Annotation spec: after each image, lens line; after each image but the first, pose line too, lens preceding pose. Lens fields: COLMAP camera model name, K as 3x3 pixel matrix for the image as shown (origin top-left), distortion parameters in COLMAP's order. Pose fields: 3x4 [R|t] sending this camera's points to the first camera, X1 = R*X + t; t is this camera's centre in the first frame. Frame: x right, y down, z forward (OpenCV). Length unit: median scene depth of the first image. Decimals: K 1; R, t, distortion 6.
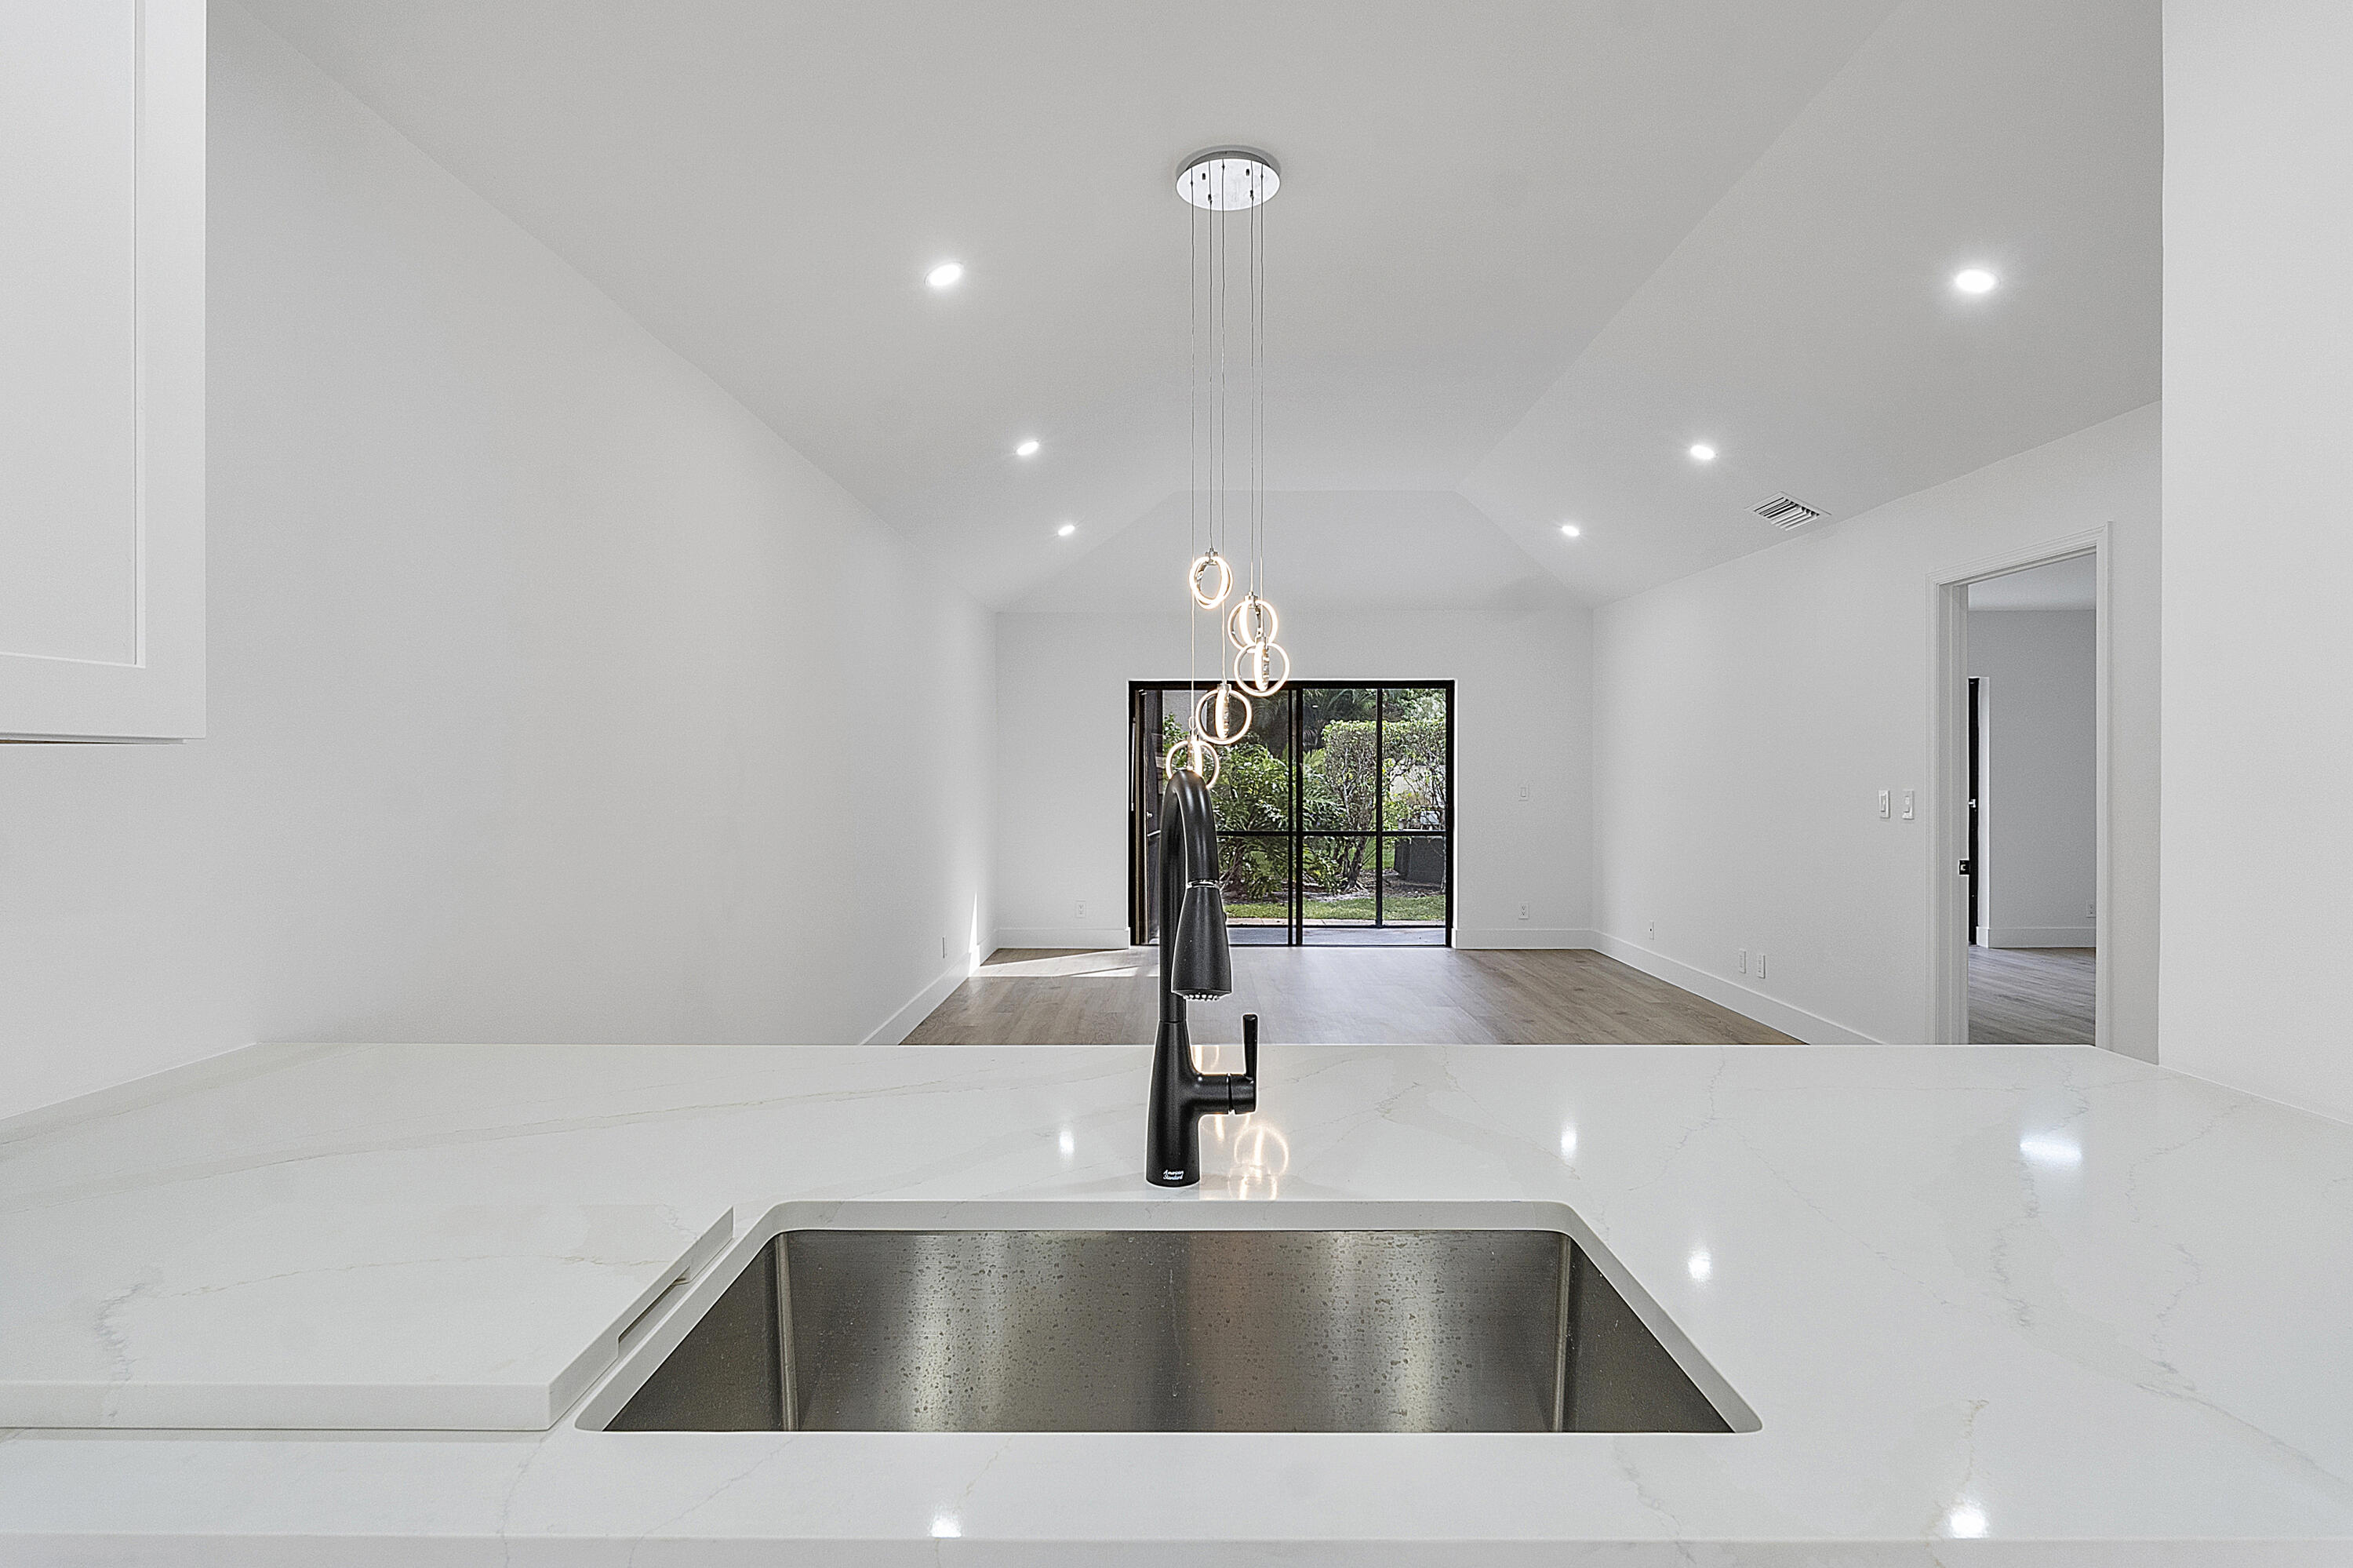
lens RADIAL K [[1171.5, 0, 1183.4], [0, 1171.5, 787.9], [0, 0, 1]] dist [-0.017833, -0.000326]
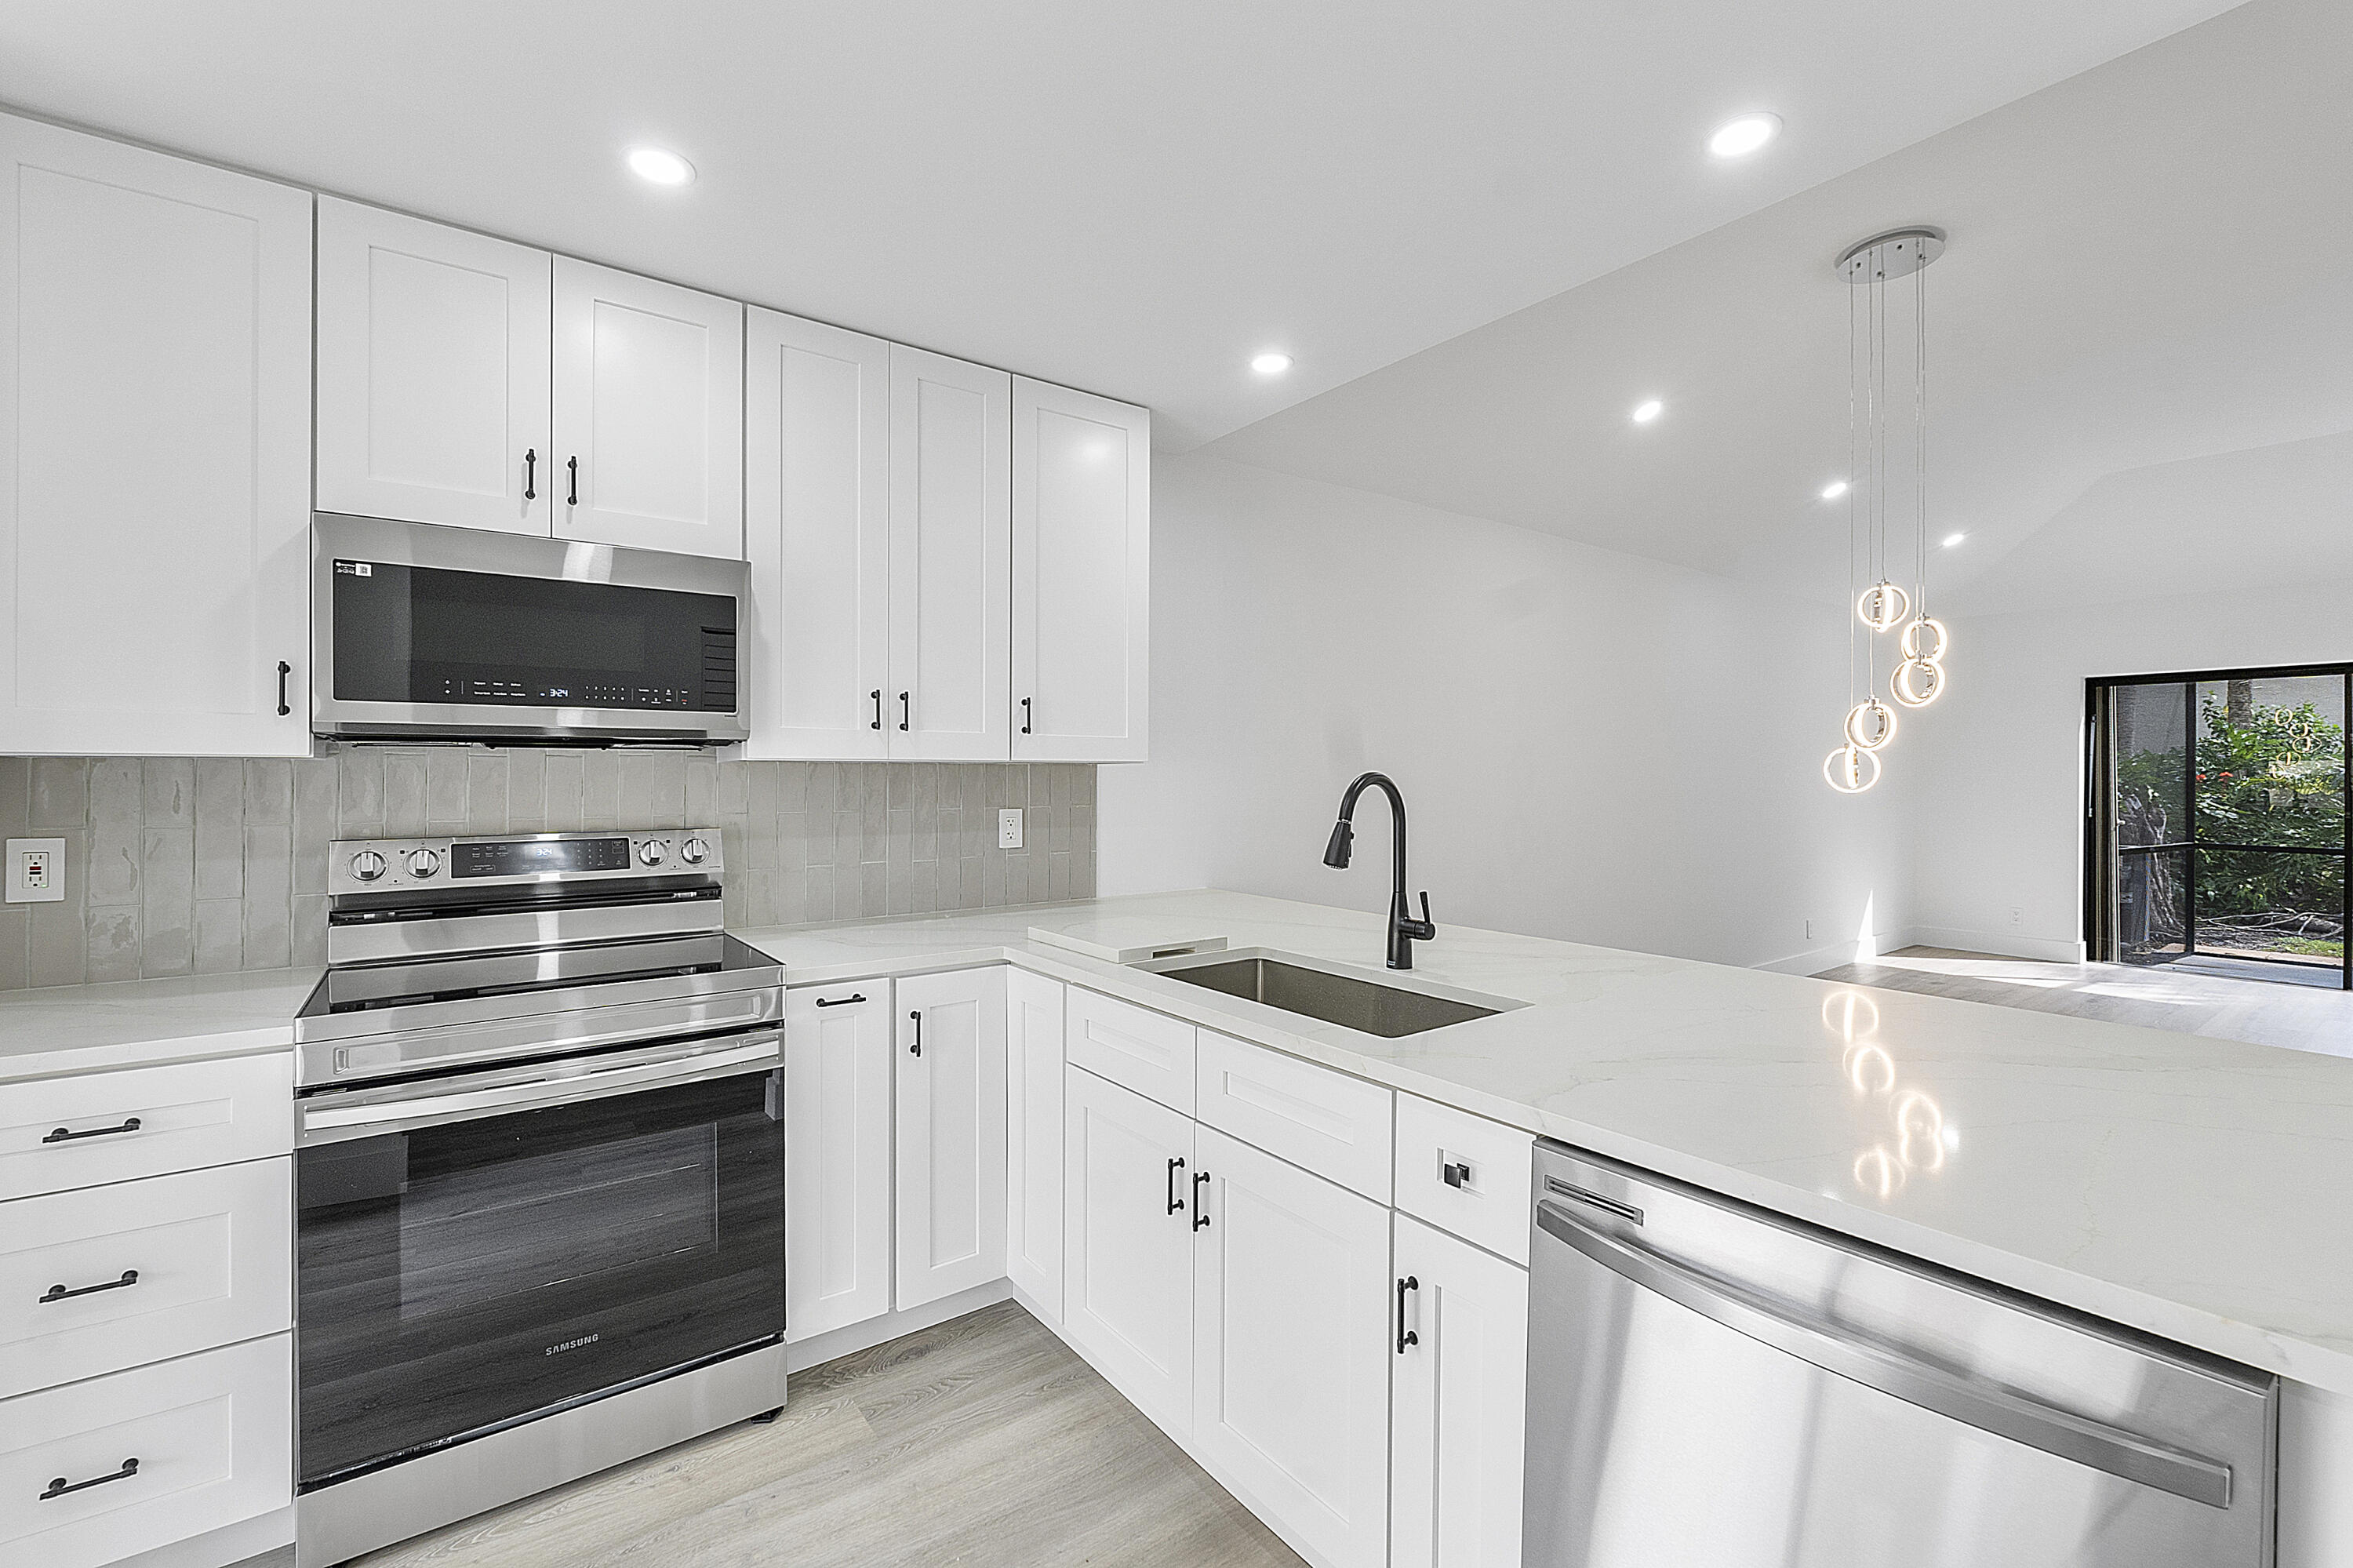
lens RADIAL K [[1010.3, 0, 1176.2], [0, 1010.3, 778.7], [0, 0, 1]] dist [-0.009714, -0.000020]
pose [[0.597237, 0.006376, -0.802040, 0.403937], [-0.013798, 0.999902, -0.002326, 0.001843], [0.801946, 0.012455, 0.597266, -0.139307]]
